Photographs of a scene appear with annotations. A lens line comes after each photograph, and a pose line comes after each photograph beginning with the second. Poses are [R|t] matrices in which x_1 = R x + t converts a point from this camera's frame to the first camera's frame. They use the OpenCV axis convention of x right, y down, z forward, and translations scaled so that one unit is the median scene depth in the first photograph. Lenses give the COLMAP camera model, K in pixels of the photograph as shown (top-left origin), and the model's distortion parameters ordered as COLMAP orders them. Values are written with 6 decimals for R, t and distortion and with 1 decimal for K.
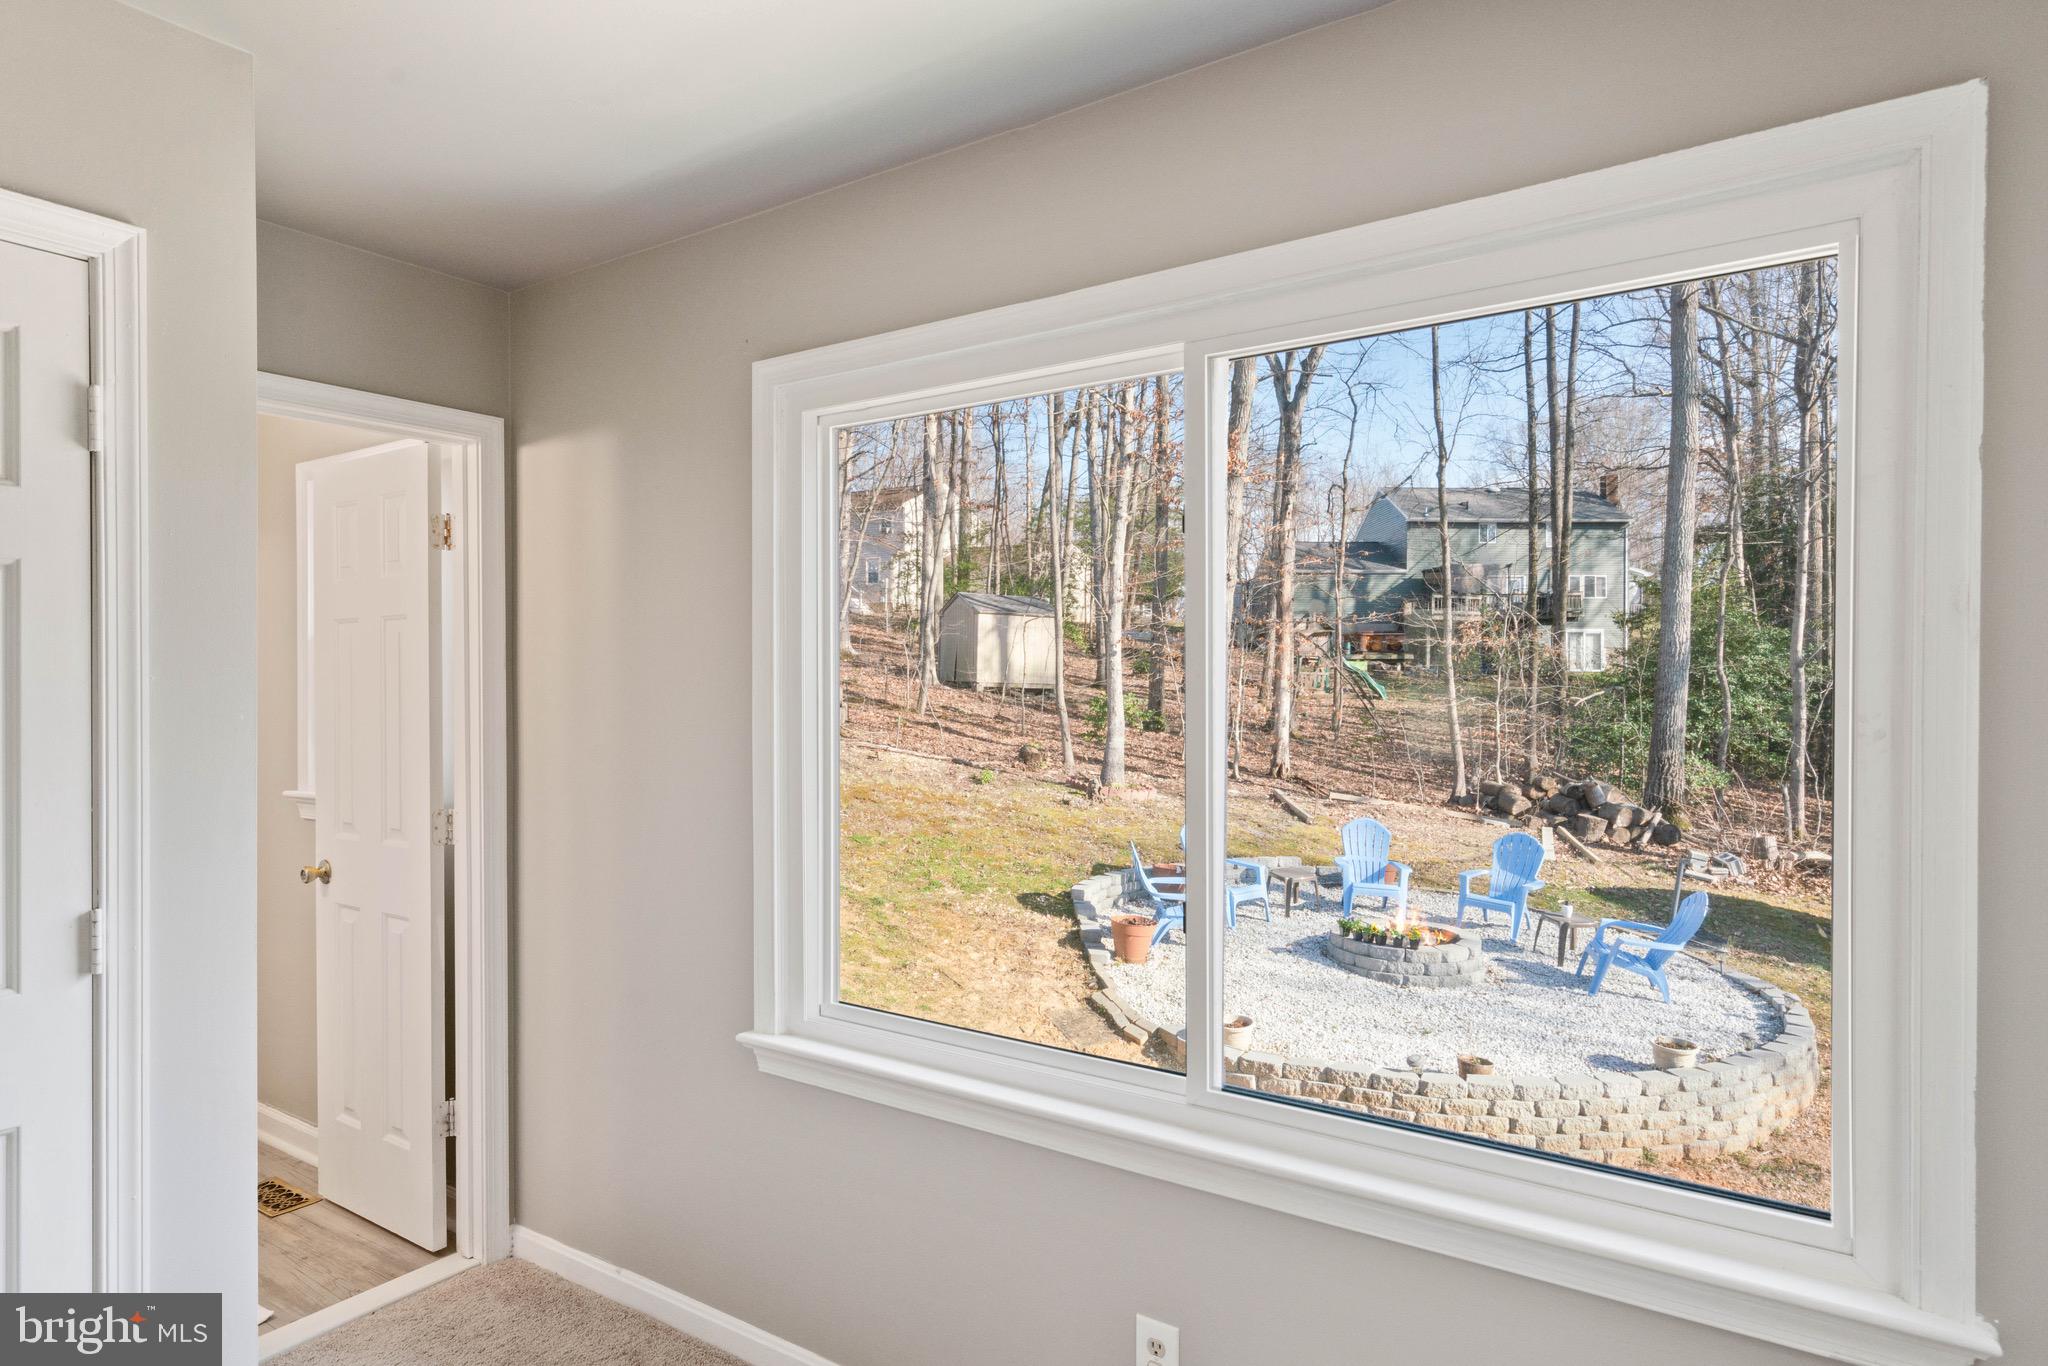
lens RADIAL K [[1147.5, 0, 1024.0], [0, 1147.5, 683.0], [0, 0, 1]] dist [0.001995, 0.000086]
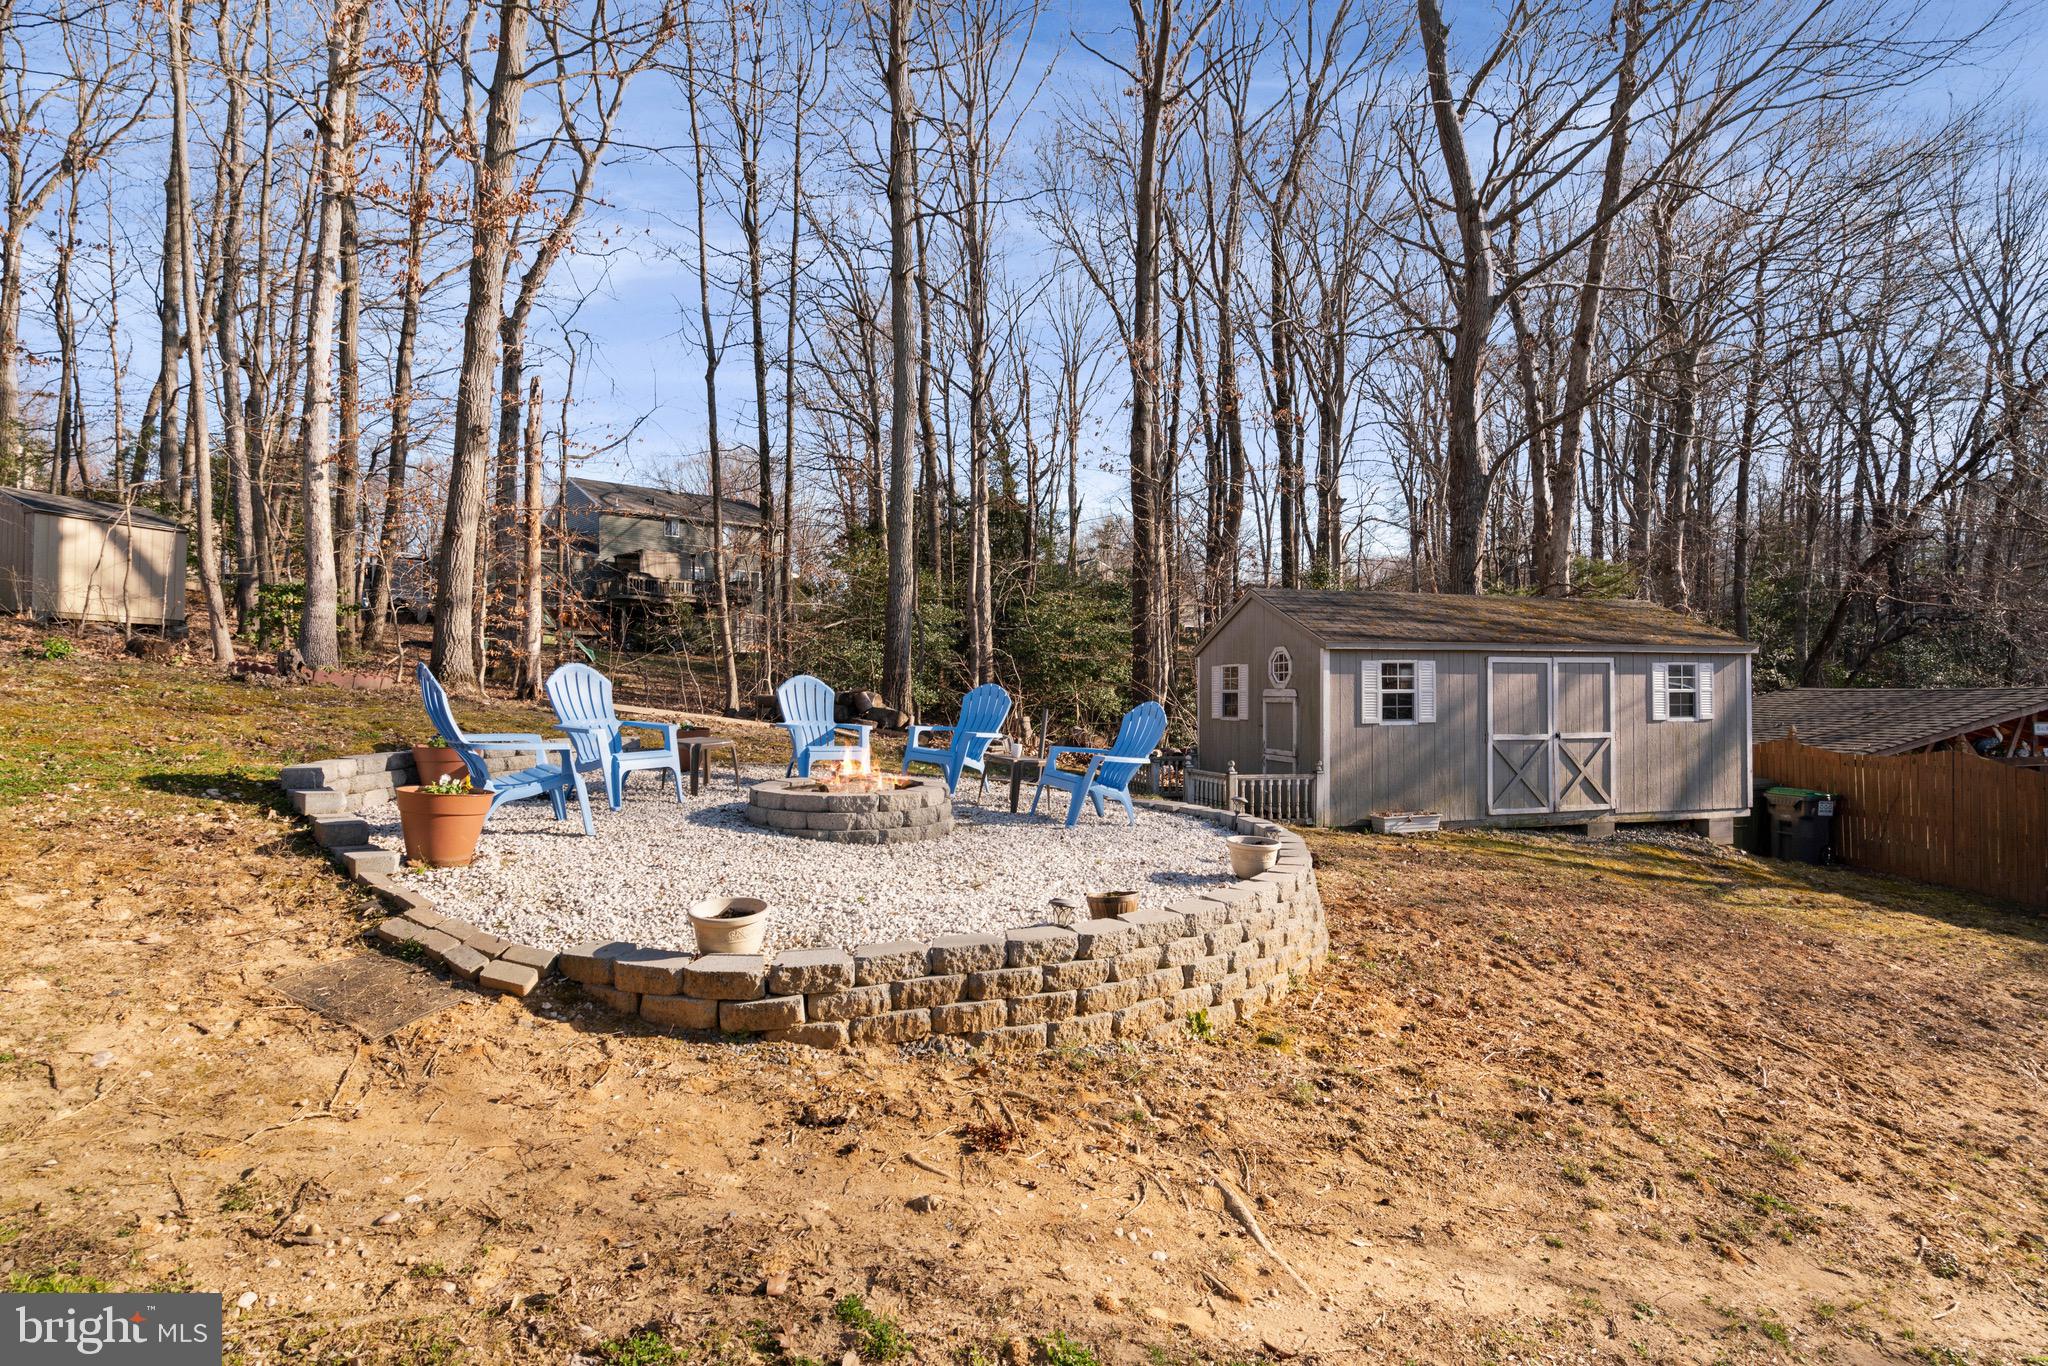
lens RADIAL K [[1000.8, 0, 1024.0], [0, 1000.8, 683.0], [0, 0, 1]] dist [-0.000900, -0.000044]
pose [[0.738879, -0.012869, 0.673715, -0.022257], [0.010077, 0.999917, 0.008048, 0.178560], [-0.673763, 0.000843, 0.738947, 0.538207]]
